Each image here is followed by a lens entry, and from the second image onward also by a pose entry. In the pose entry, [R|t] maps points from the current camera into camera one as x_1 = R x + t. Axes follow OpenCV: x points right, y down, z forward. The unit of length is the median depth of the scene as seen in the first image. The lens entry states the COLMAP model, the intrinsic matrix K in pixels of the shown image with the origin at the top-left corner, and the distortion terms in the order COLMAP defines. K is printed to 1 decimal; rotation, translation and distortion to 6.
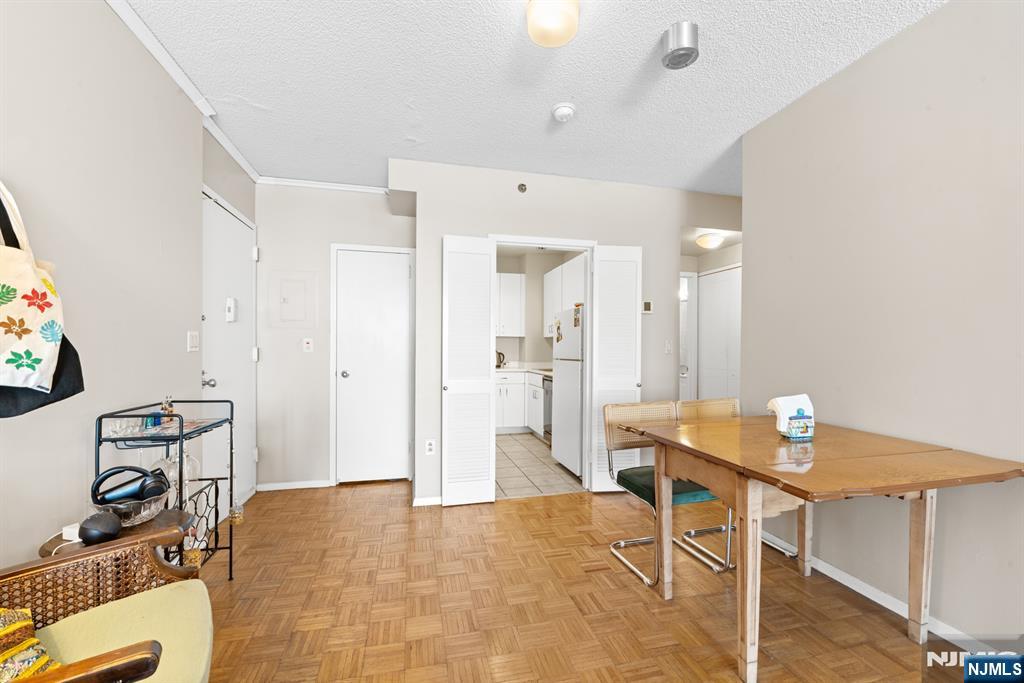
lens RADIAL K [[416.5, 0, 513.8], [0, 416.5, 352.0], [0, 0, 1]] dist [-0.013868, -0.000650]
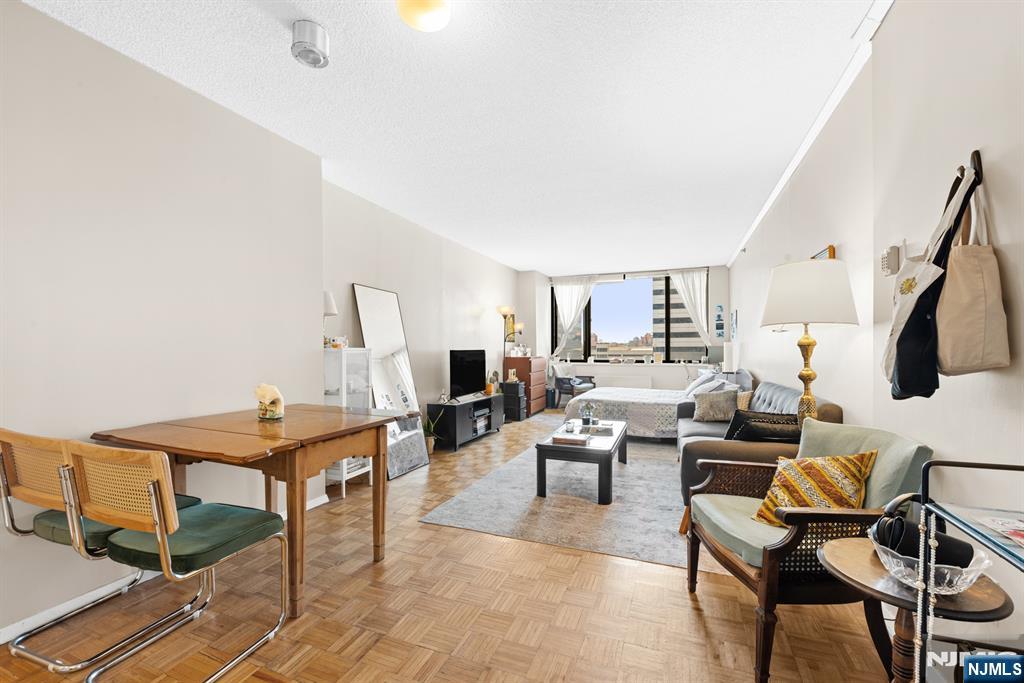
lens RADIAL K [[416.5, 0, 513.8], [0, 416.5, 352.0], [0, 0, 1]] dist [-0.013868, -0.000650]
pose [[-0.818425, -0.008241, 0.574555, -0.323646], [0.003746, 0.999799, 0.019676, -0.007383], [-0.574602, 0.018255, -0.818230, 0.845980]]
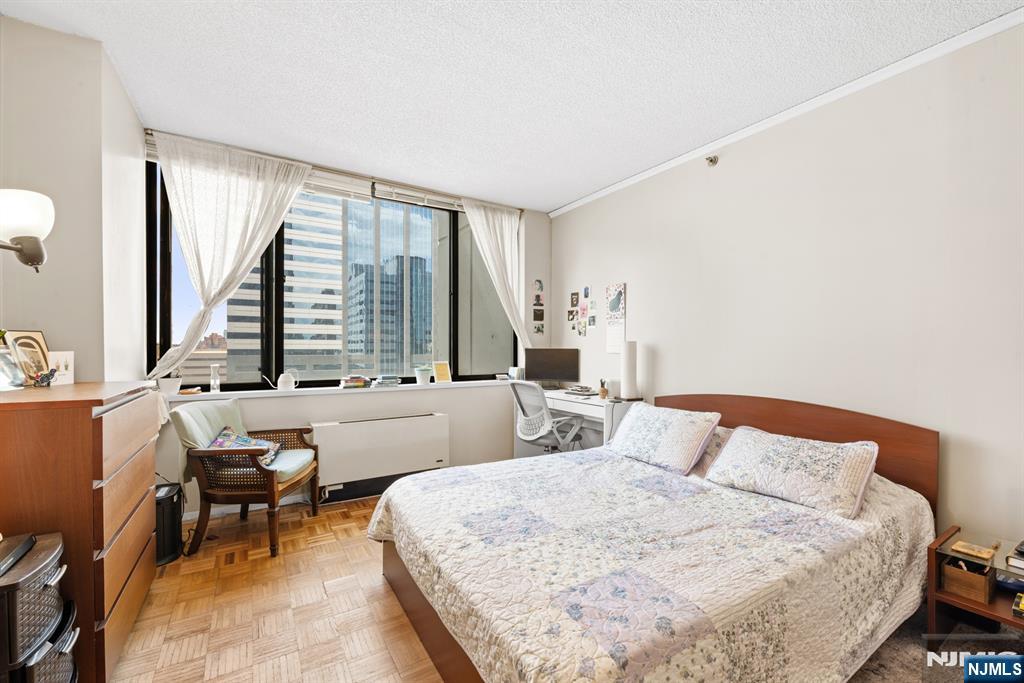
lens RADIAL K [[416.5, 0, 513.8], [0, 416.5, 352.0], [0, 0, 1]] dist [-0.013868, -0.000650]
pose [[-0.947454, -0.005328, -0.319848, 0.548002], [-0.009253, 0.999899, 0.010754, 0.006628], [0.319758, 0.013149, -0.947408, -0.398390]]
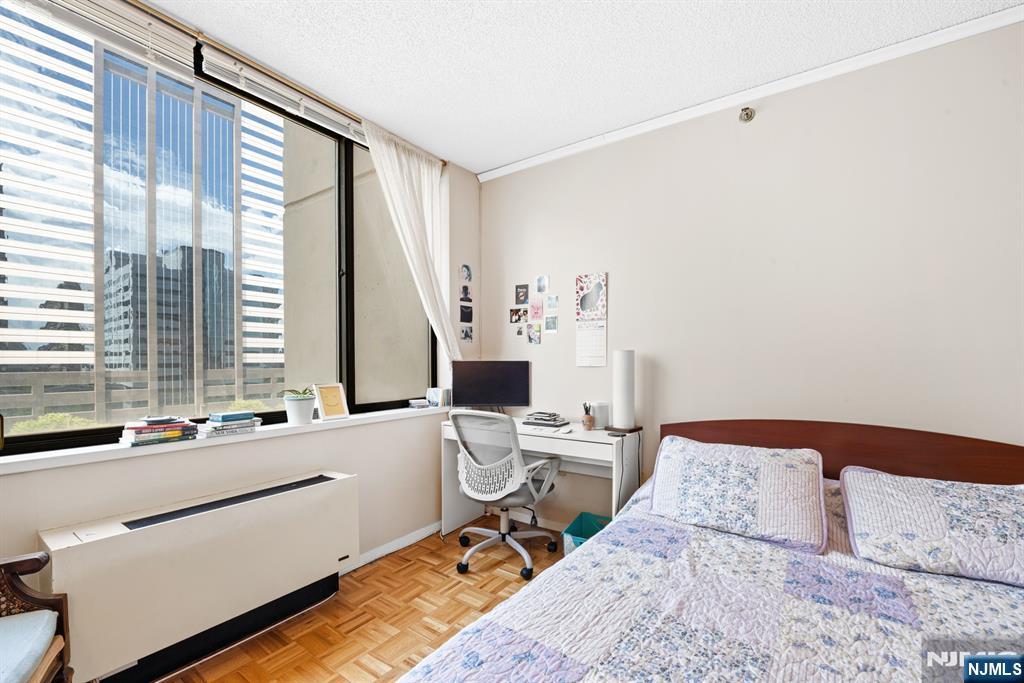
lens RADIAL K [[424.2, 0, 515.5], [0, 424.2, 364.1], [0, 0, 1]] dist [-0.011528, -0.000468]
pose [[-0.750530, 0.001562, -0.660835, 0.604584], [-0.004219, 0.999966, 0.007156, 0.008802], [0.660823, 0.008158, -0.750497, -0.825745]]
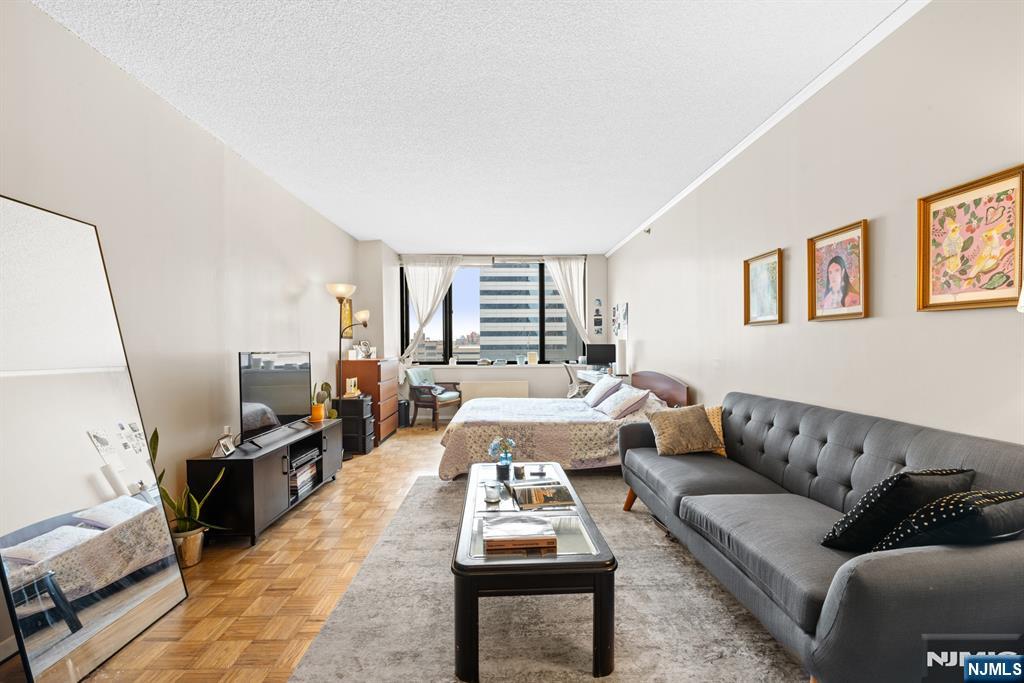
lens RADIAL K [[416.5, 0, 513.8], [0, 416.5, 352.0], [0, 0, 1]] dist [-0.013868, -0.000650]
pose [[-0.979043, -0.003494, 0.203626, 0.042846], [0.001724, 0.999675, 0.025447, -0.005236], [-0.203648, 0.025265, -0.978718, 0.427753]]
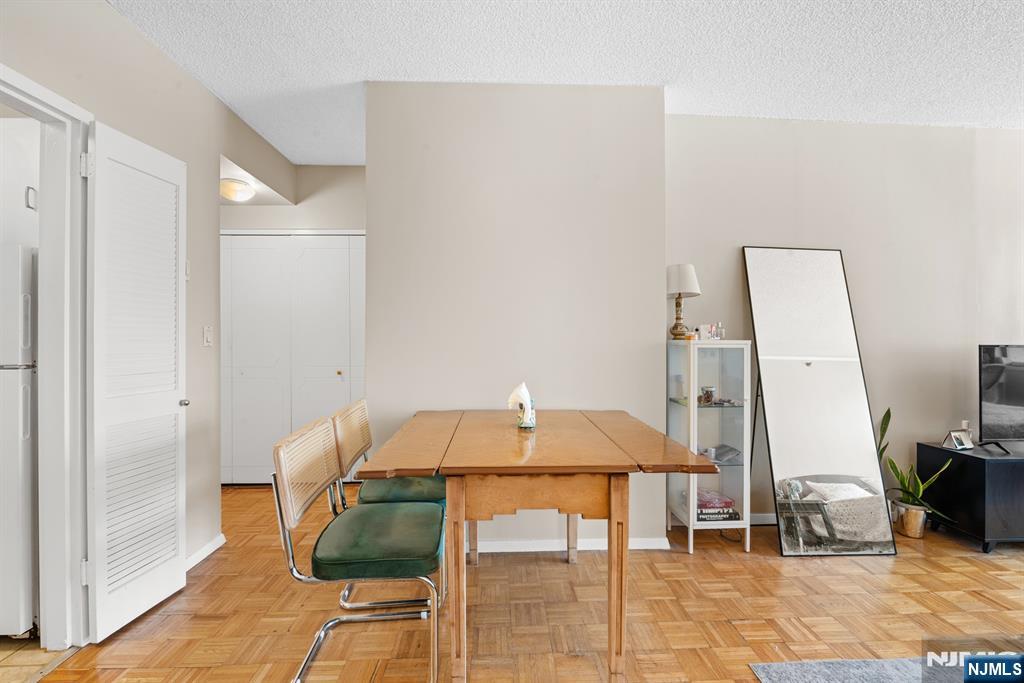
lens RADIAL K [[424.5, 0, 514.2], [0, 424.5, 335.3], [0, 0, 1]] dist [-0.009119, -0.000144]
pose [[0.192769, -0.001601, 0.981243, -0.184333], [0.007556, 0.999971, 0.000147, -0.009601], [-0.981215, 0.007386, 0.192776, 0.441265]]
